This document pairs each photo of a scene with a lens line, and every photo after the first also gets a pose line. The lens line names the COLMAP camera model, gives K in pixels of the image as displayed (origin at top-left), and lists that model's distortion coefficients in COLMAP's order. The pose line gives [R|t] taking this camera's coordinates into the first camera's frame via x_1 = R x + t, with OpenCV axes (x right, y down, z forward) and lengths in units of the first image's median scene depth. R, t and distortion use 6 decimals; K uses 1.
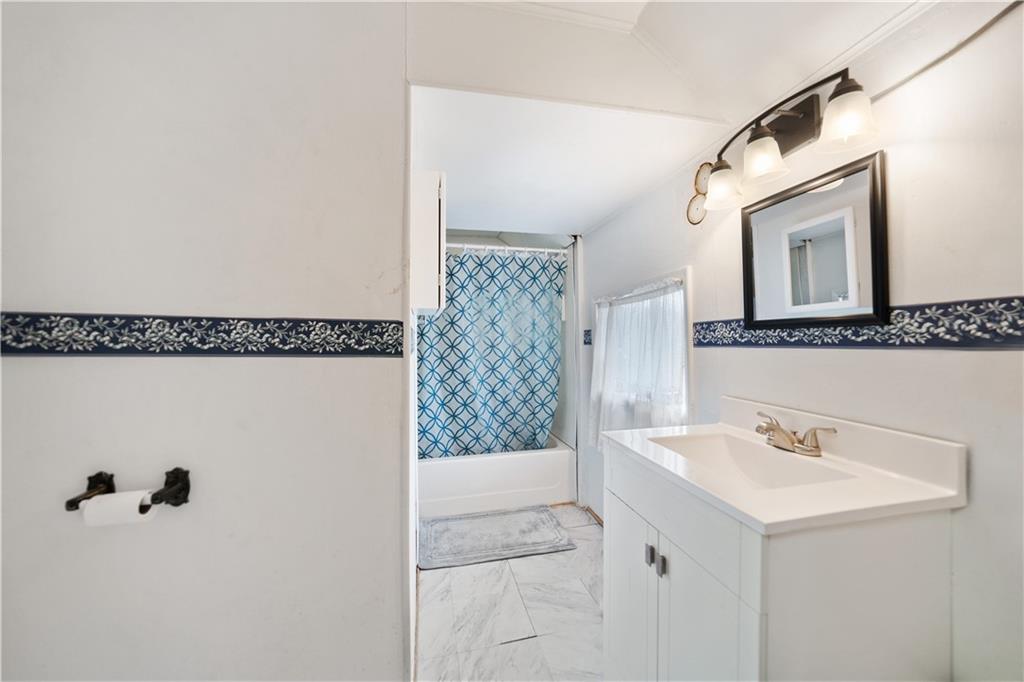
lens RADIAL K [[385.7, 0, 514.3], [0, 385.7, 340.6], [0, 0, 1]] dist [0.001670, 0.000105]
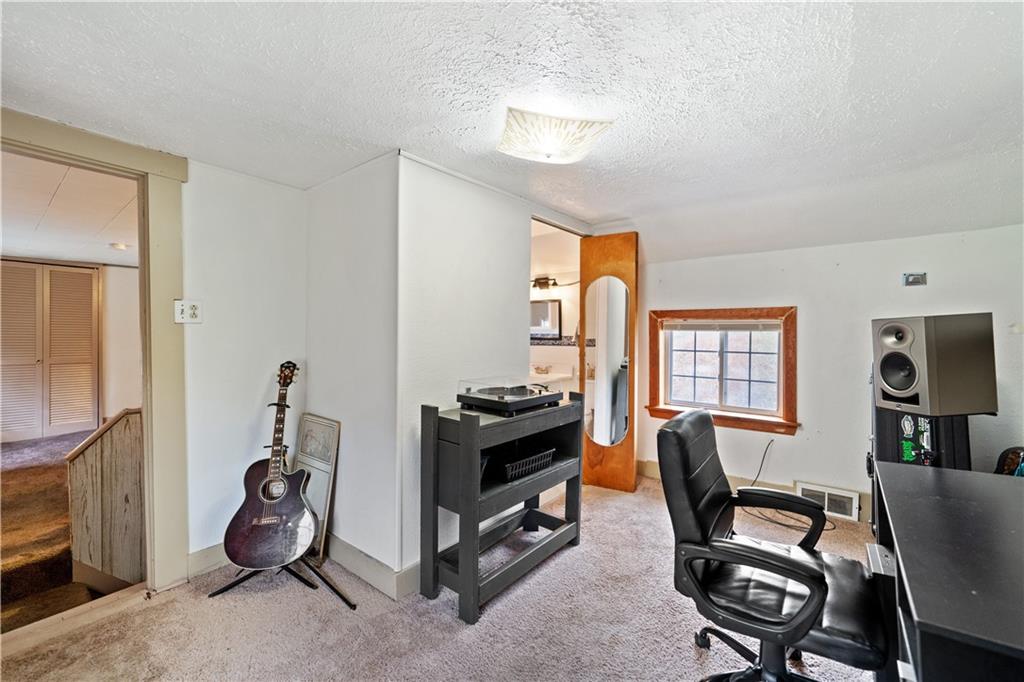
lens RADIAL K [[431.0, 0, 510.2], [0, 431.0, 341.7], [0, 0, 1]] dist [-0.000093, 0.000000]
pose [[0.766178, 0.006833, 0.642593, -2.455302], [-0.007756, 0.999969, -0.001387, -0.013070], [-0.642582, -0.003921, 0.766207, -2.224276]]
